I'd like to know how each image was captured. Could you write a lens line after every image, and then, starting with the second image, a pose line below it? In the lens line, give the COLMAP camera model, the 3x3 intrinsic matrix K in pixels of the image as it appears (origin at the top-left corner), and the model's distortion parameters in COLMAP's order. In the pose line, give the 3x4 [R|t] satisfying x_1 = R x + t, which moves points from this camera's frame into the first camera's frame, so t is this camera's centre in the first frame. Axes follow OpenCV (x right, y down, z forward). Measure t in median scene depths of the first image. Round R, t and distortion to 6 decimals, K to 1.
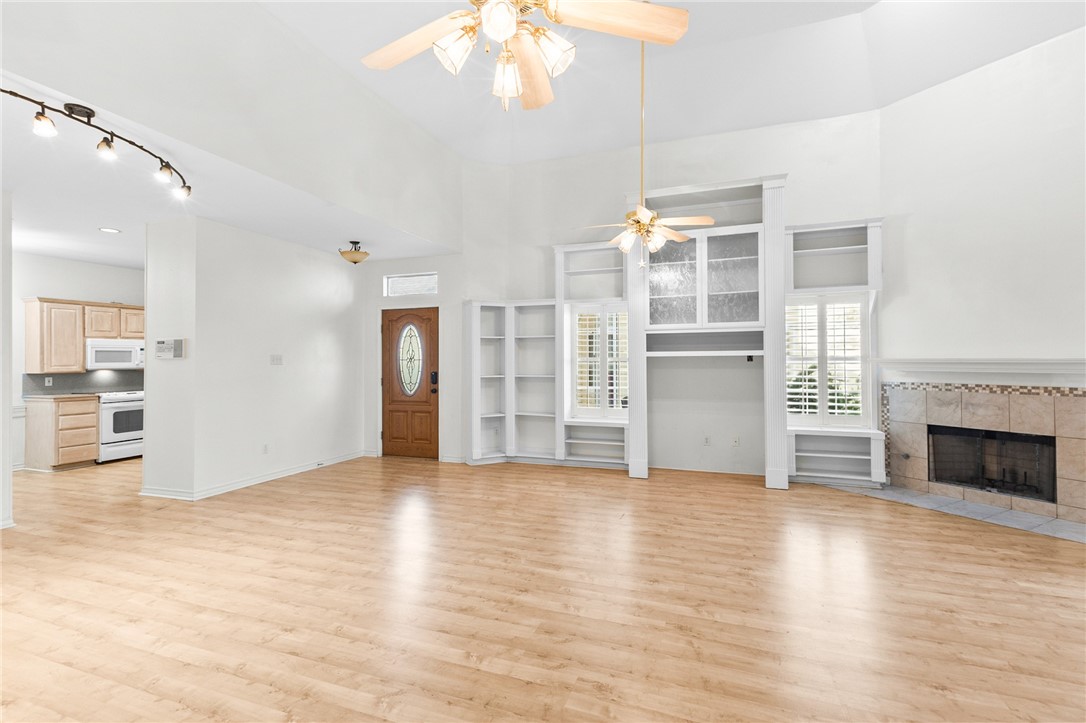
lens RADIAL K [[502.4, 0, 540.7], [0, 502.4, 360.8], [0, 0, 1]] dist [0.020069, -0.005760]
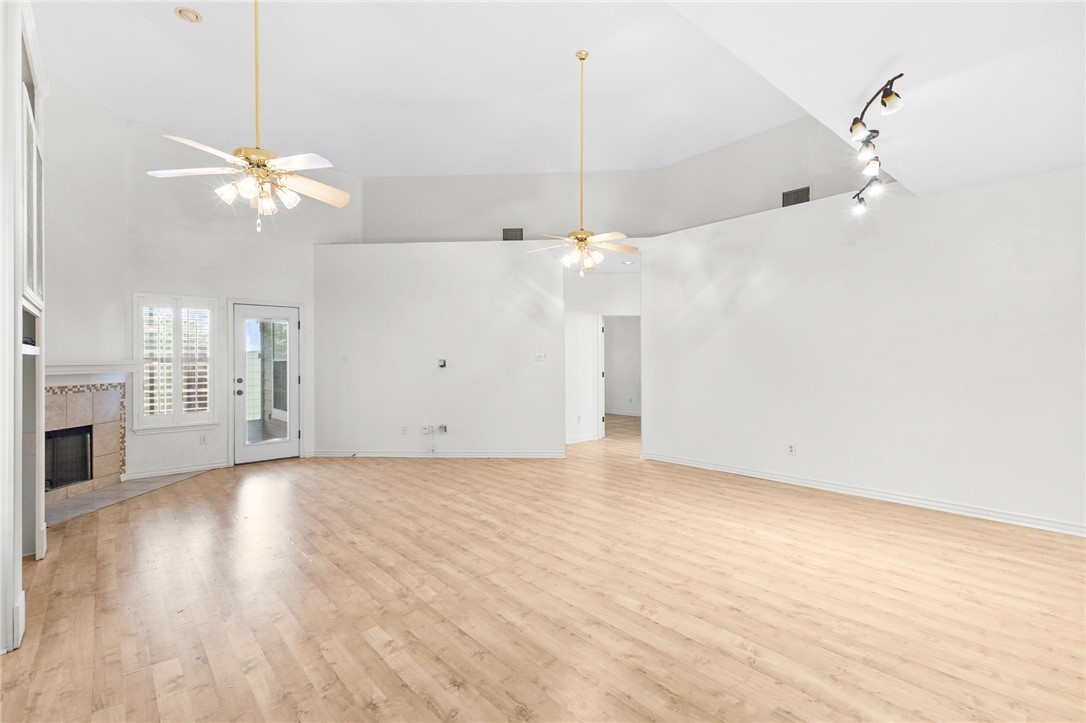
lens RADIAL K [[503.4, 0, 541.2], [0, 503.4, 360.9], [0, 0, 1]] dist [0.018385, -0.009235]
pose [[-0.880236, 0.008368, 0.474462, -0.434330], [0.010746, 0.999940, 0.002300, 0.002500], [-0.474414, 0.007123, -0.880273, 1.268654]]
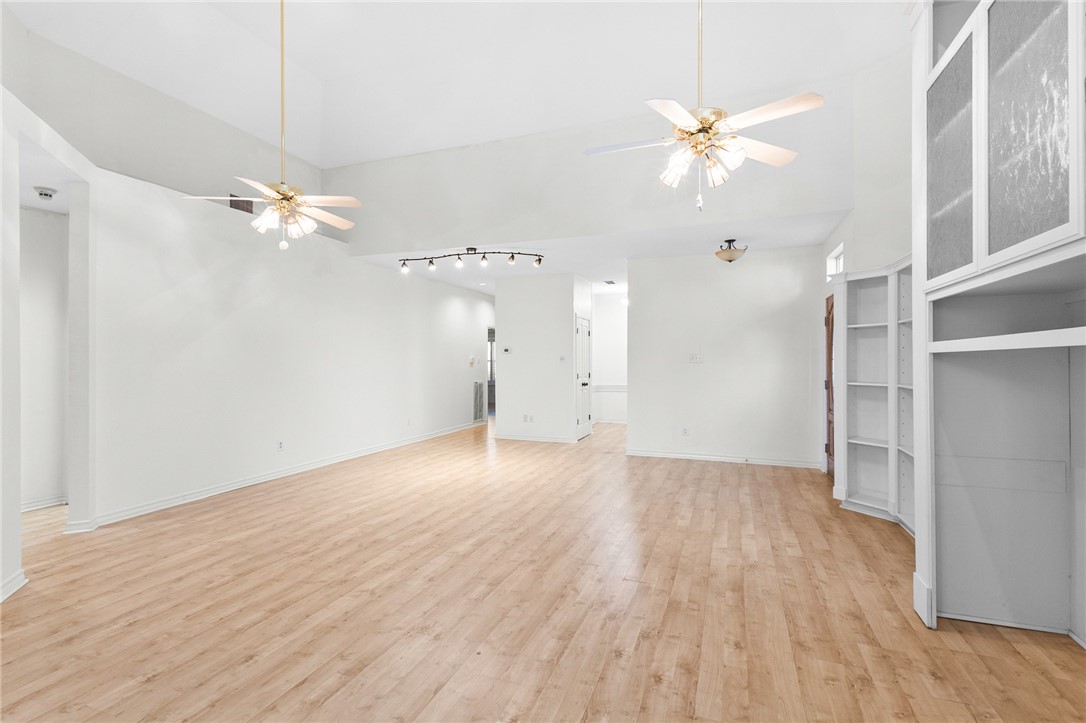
lens RADIAL K [[502.4, 0, 540.7], [0, 502.4, 360.8], [0, 0, 1]] dist [0.020069, -0.005760]
pose [[-0.005759, 0.008254, -0.999949, 0.718565], [0.002365, 0.999963, 0.008241, -0.007501], [0.999981, -0.002317, -0.005778, 0.713232]]
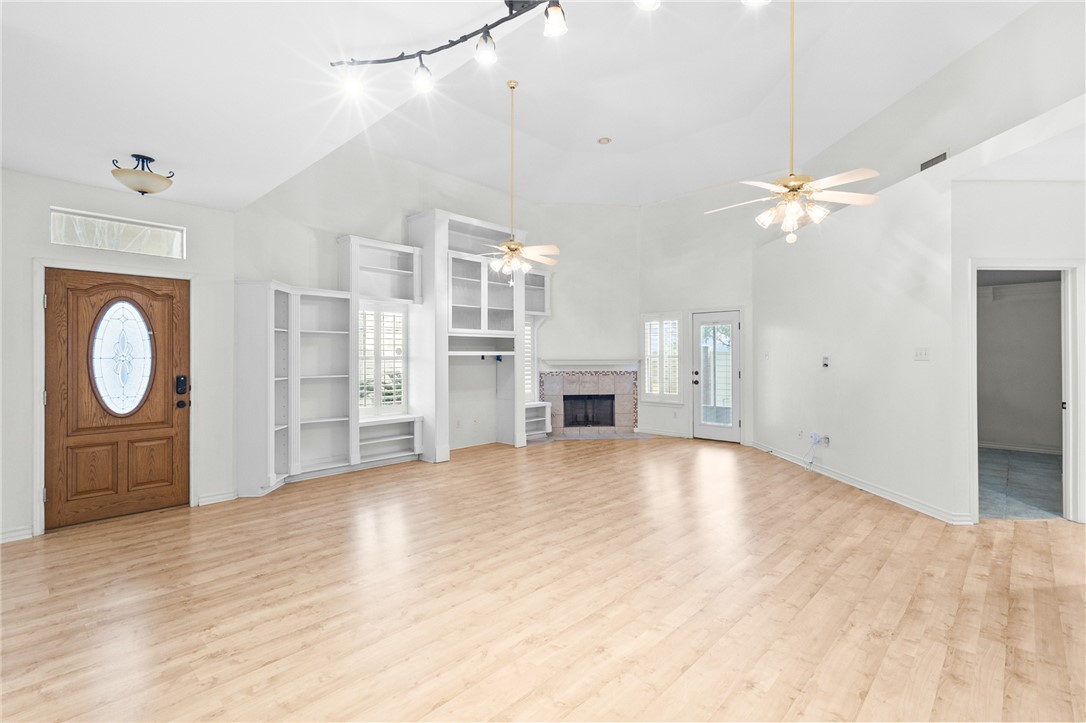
lens RADIAL K [[502.4, 0, 540.7], [0, 502.4, 360.8], [0, 0, 1]] dist [0.020069, -0.005760]
pose [[0.389542, -0.003209, 0.921003, -0.832390], [0.003380, 0.999992, 0.002055, 0.002800], [-0.921002, 0.002313, 0.389550, 0.380423]]
